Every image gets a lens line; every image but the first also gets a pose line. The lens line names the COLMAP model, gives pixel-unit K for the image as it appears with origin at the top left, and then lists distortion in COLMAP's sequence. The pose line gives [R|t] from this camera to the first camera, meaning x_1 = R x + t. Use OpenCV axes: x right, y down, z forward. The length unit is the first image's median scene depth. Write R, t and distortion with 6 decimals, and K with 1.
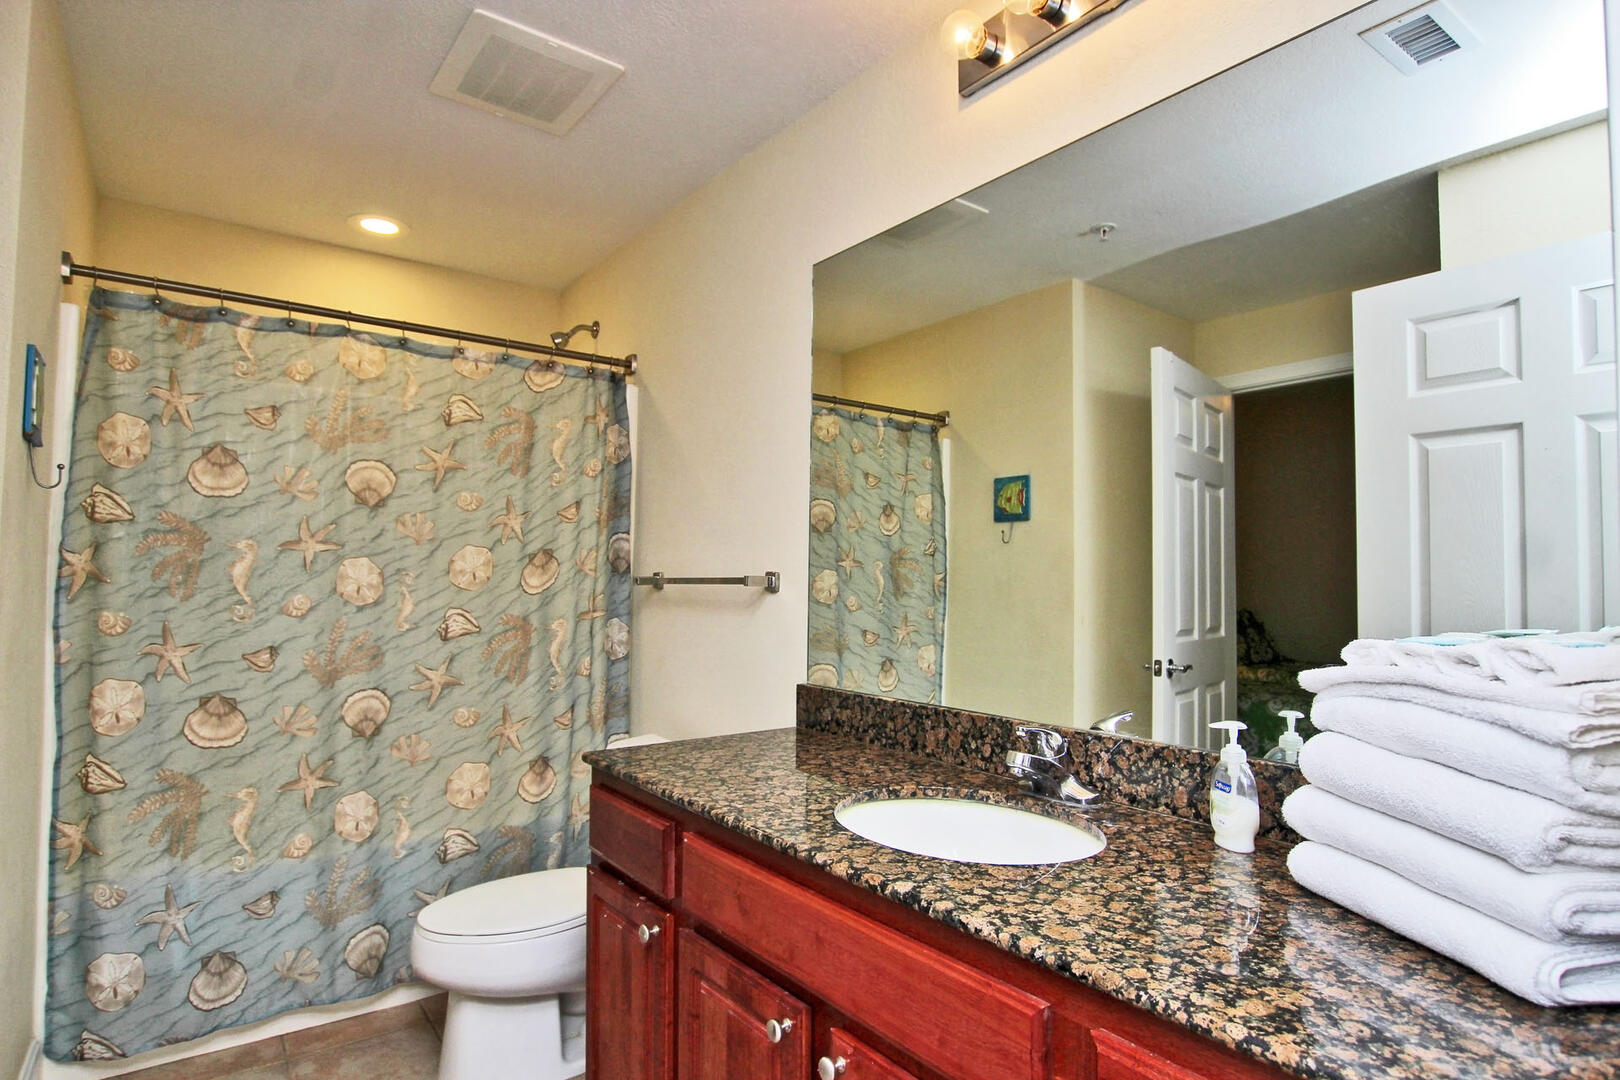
lens RADIAL K [[874.1, 0, 812.5], [0, 874.1, 543.2], [0, 0, 1]] dist [-0.020423, 0.000534]
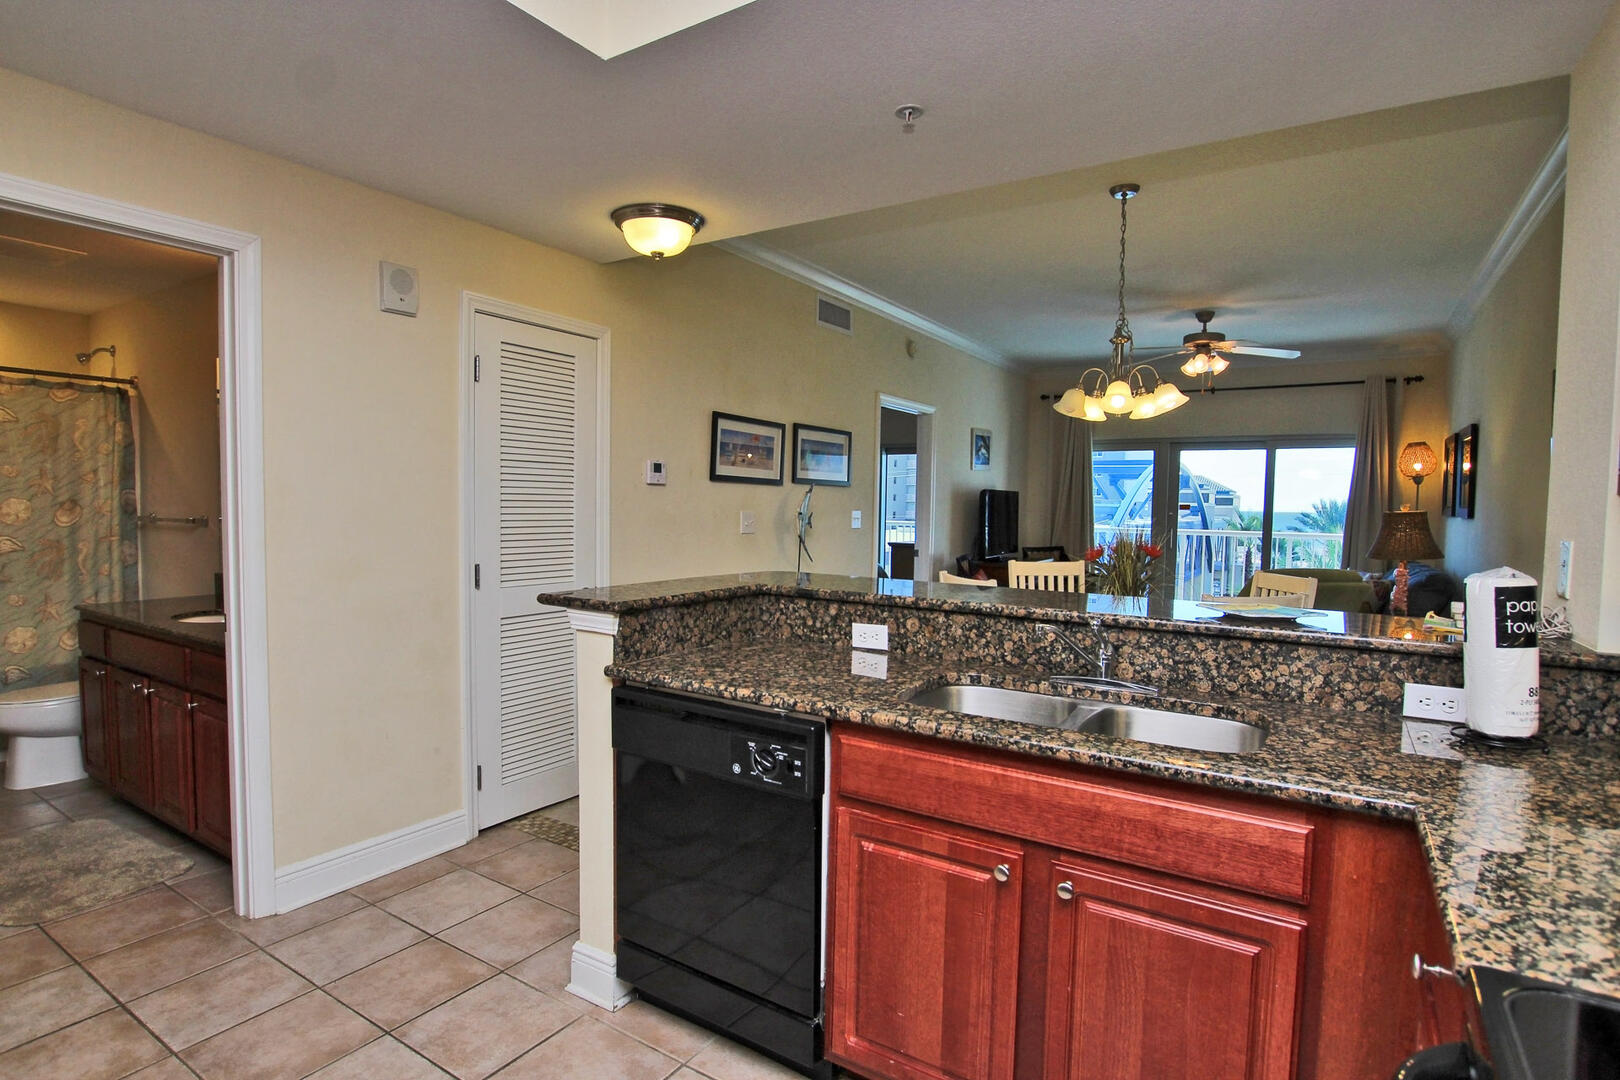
lens RADIAL K [[829.1, 0, 805.3], [0, 829.1, 544.5], [0, 0, 1]] dist [-0.017901, -0.000436]
pose [[0.937318, -0.012554, 0.348248, 0.456830], [-0.022567, 0.995066, 0.096612, -0.089233], [-0.347743, -0.098415, 0.932410, -0.932956]]
